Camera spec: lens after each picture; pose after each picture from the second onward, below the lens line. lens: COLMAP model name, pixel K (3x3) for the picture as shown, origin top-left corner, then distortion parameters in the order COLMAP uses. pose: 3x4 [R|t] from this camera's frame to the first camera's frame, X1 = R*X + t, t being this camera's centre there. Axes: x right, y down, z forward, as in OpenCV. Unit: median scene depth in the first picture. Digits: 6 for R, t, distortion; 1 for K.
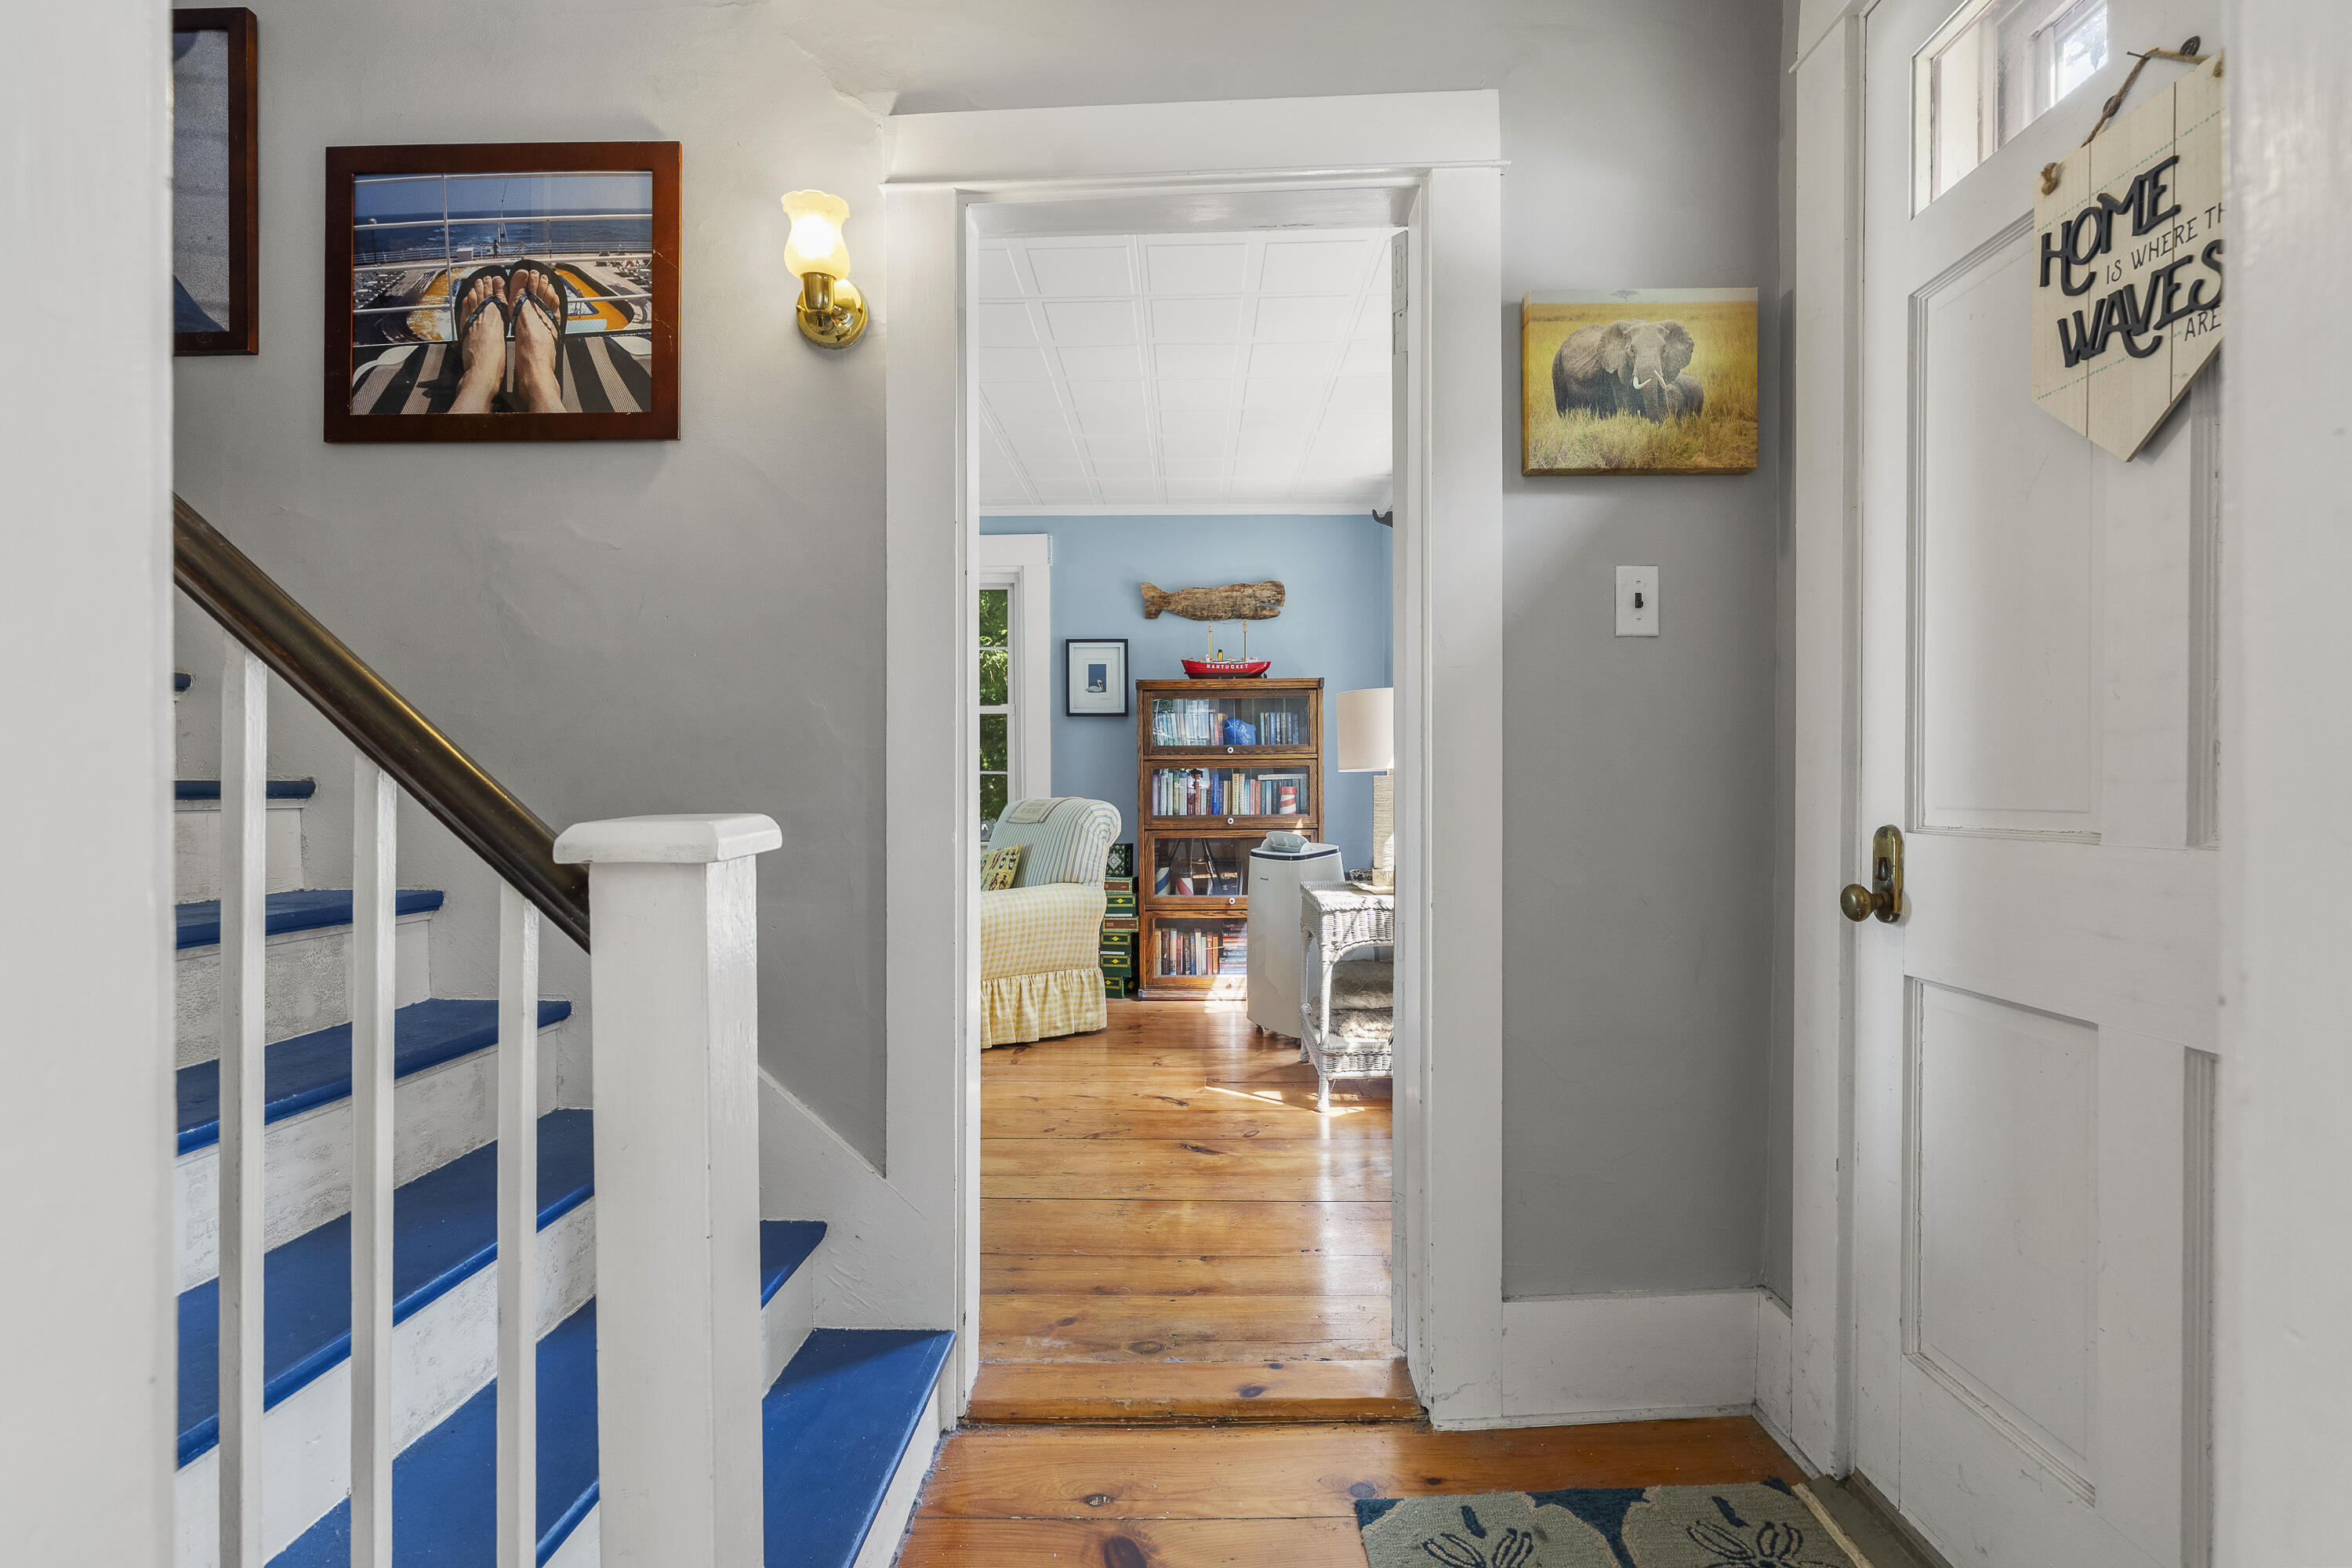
lens RADIAL K [[1074.3, 0, 1170.8], [0, 1074.3, 788.1], [0, 0, 1]] dist [-0.008386, 0.003478]
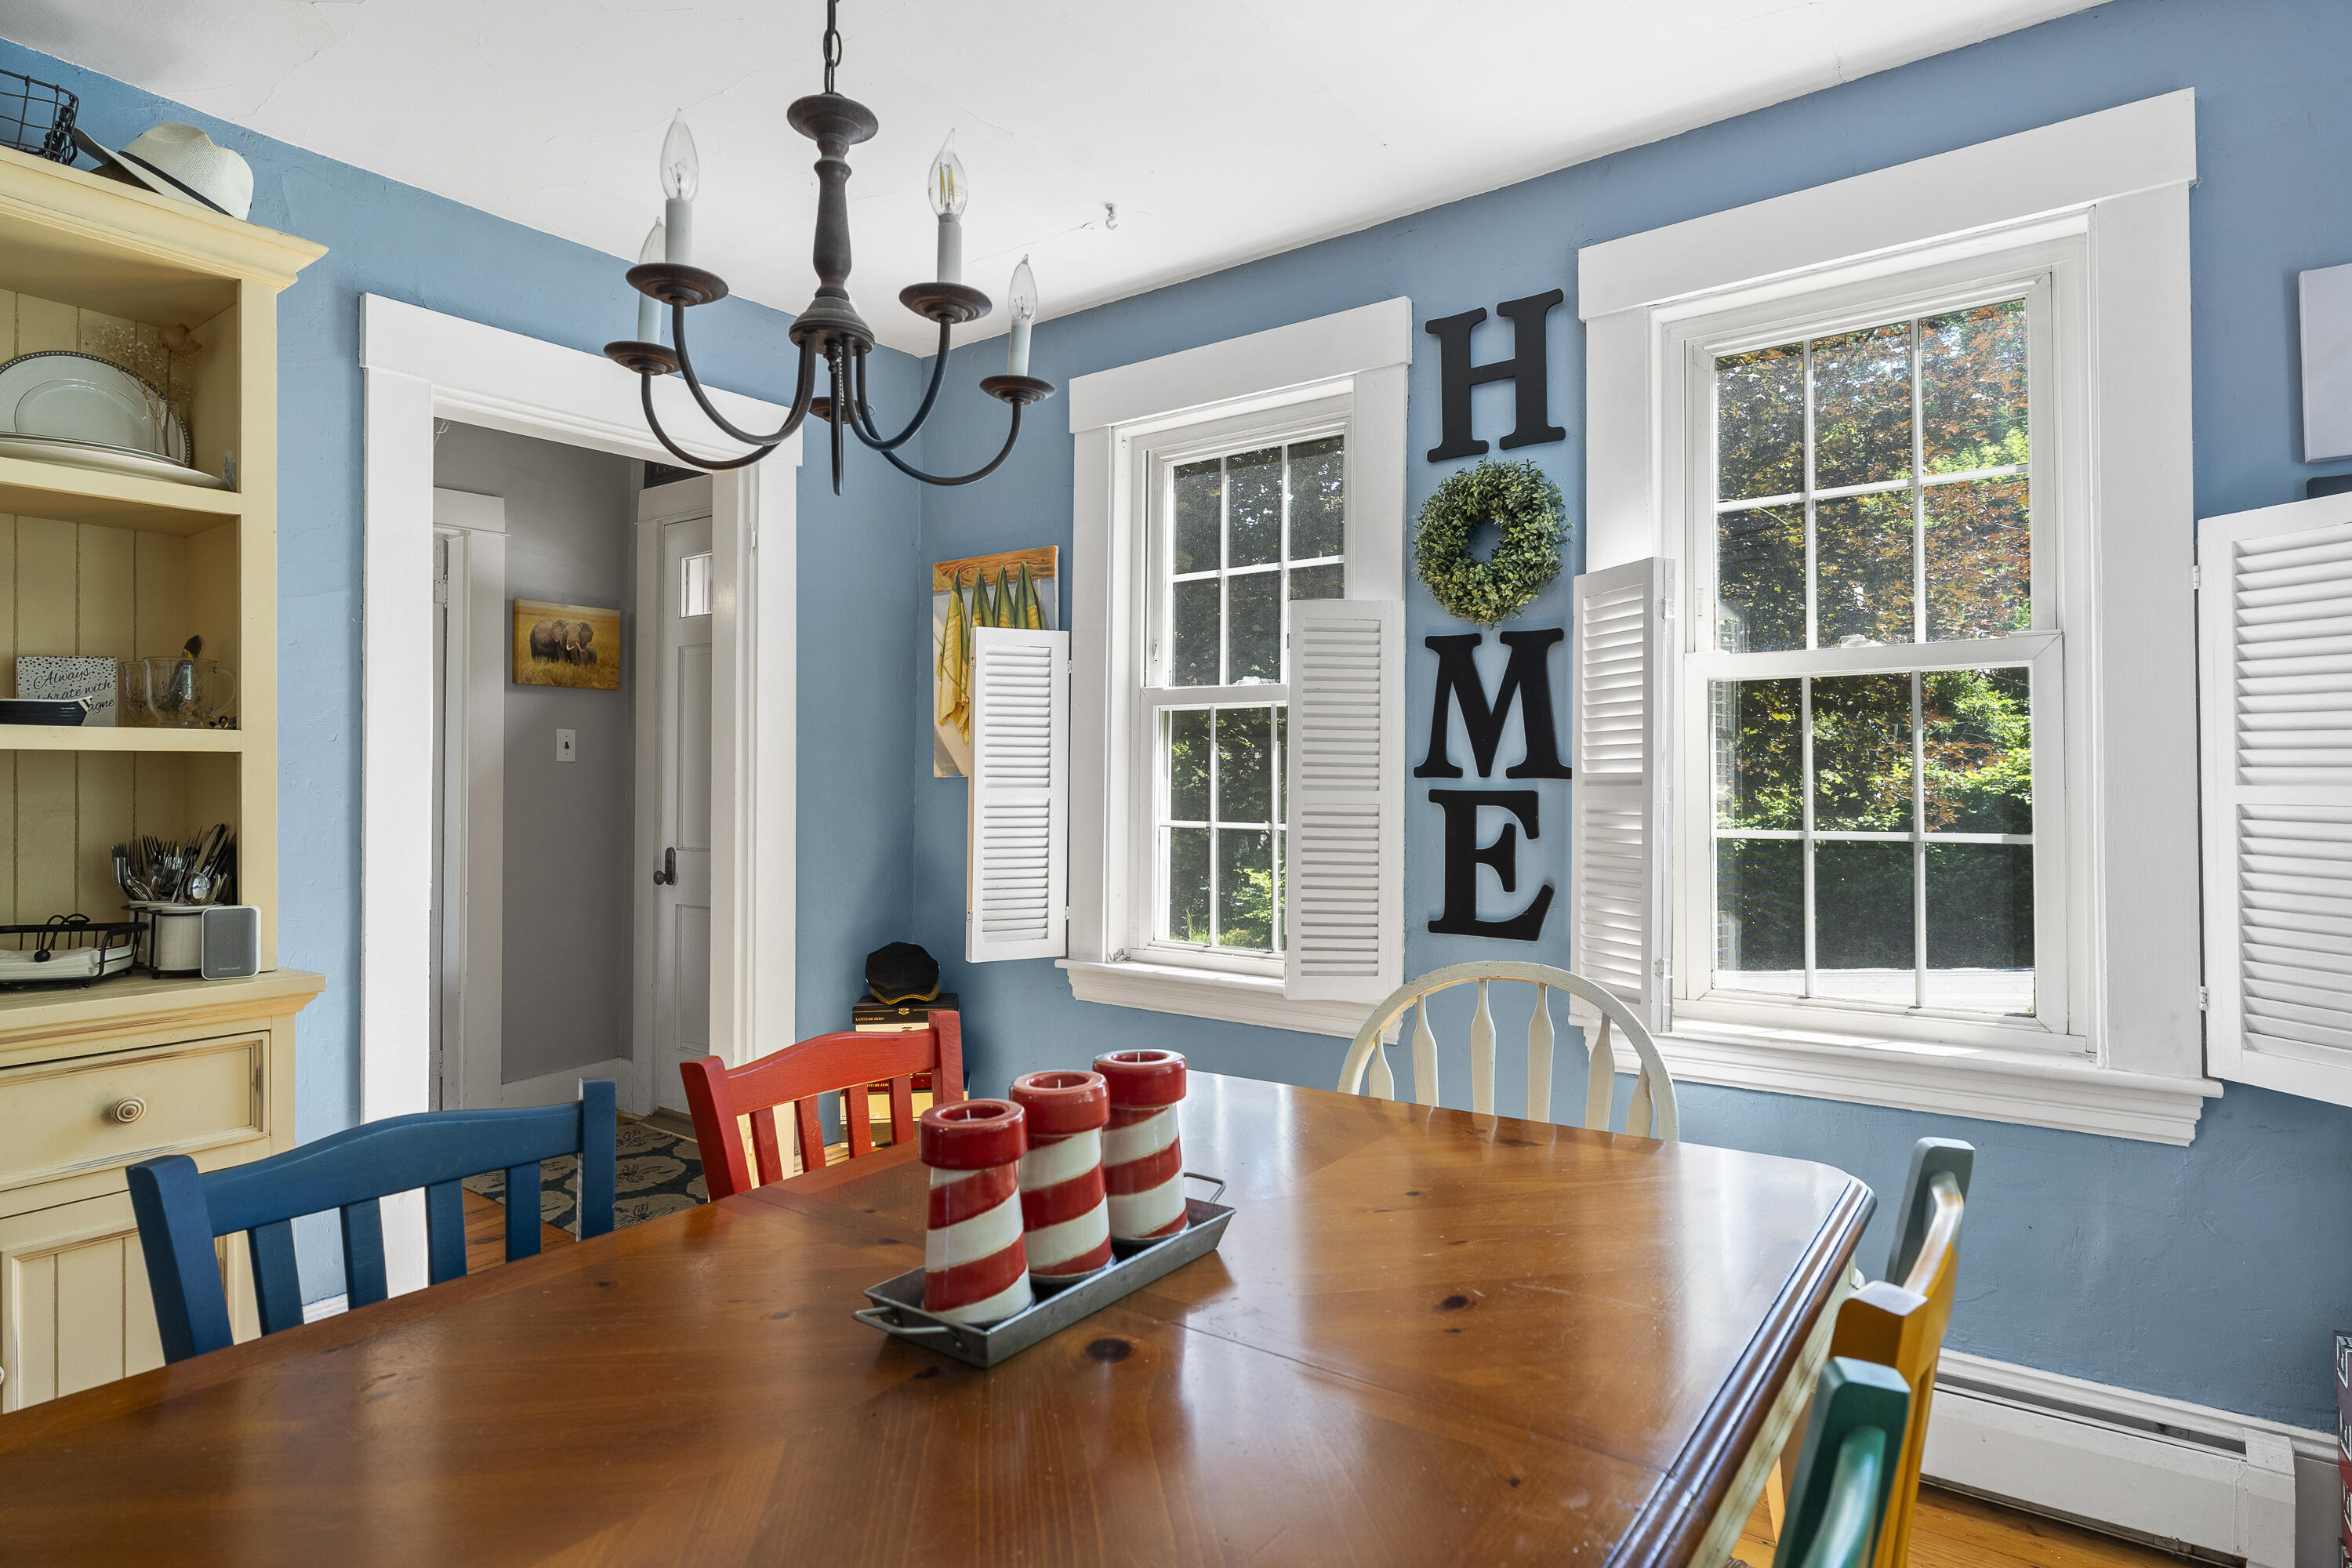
lens RADIAL K [[1270.7, 0, 1176.0], [0, 1270.7, 773.7], [0, 0, 1]] dist [-0.002962, -0.000264]
pose [[0.576425, 0.007910, 0.817112, -0.960710], [0.001704, 0.999939, -0.010882, -0.090822], [-0.817149, 0.007665, 0.576376, -1.496716]]
